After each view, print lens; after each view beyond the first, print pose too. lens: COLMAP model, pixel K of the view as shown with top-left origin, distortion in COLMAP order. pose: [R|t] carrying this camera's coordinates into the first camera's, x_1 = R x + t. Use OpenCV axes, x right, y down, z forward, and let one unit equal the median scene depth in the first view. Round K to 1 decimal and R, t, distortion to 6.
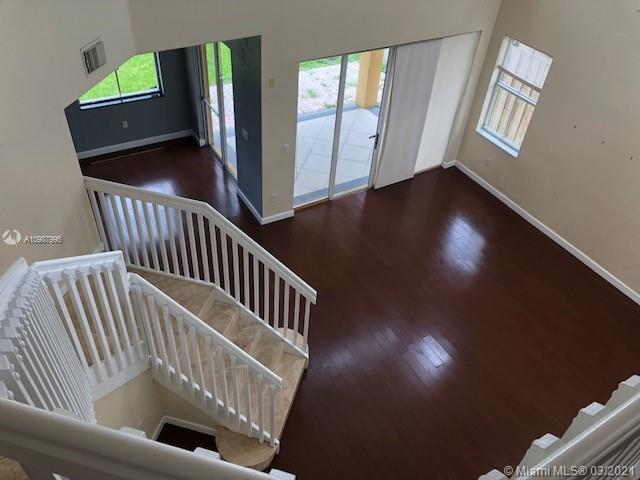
lens RADIAL K [[522.3, 0, 321.4], [0, 522.3, 240.2], [0, 0, 1]] dist [0.056338, -0.060702]
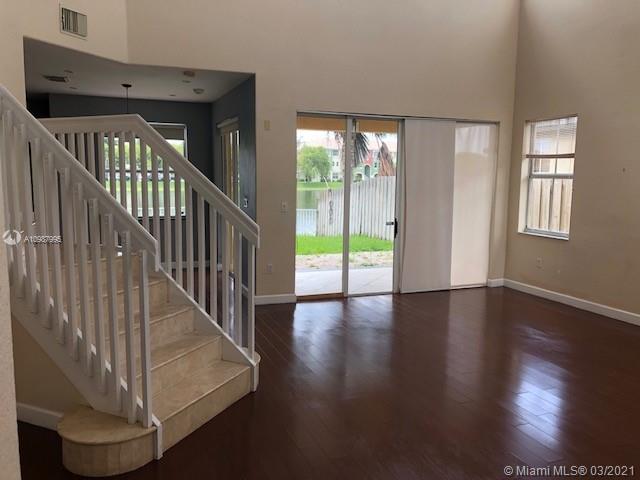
lens RADIAL K [[522.3, 0, 316.9], [0, 522.3, 238.8], [0, 0, 1]] dist [0.056338, -0.060702]
pose [[0.984763, -0.040069, -0.169223, 0.130505], [-0.066238, 0.813318, -0.578037, 0.364443], [0.160794, 0.580438, 0.798271, 0.301926]]
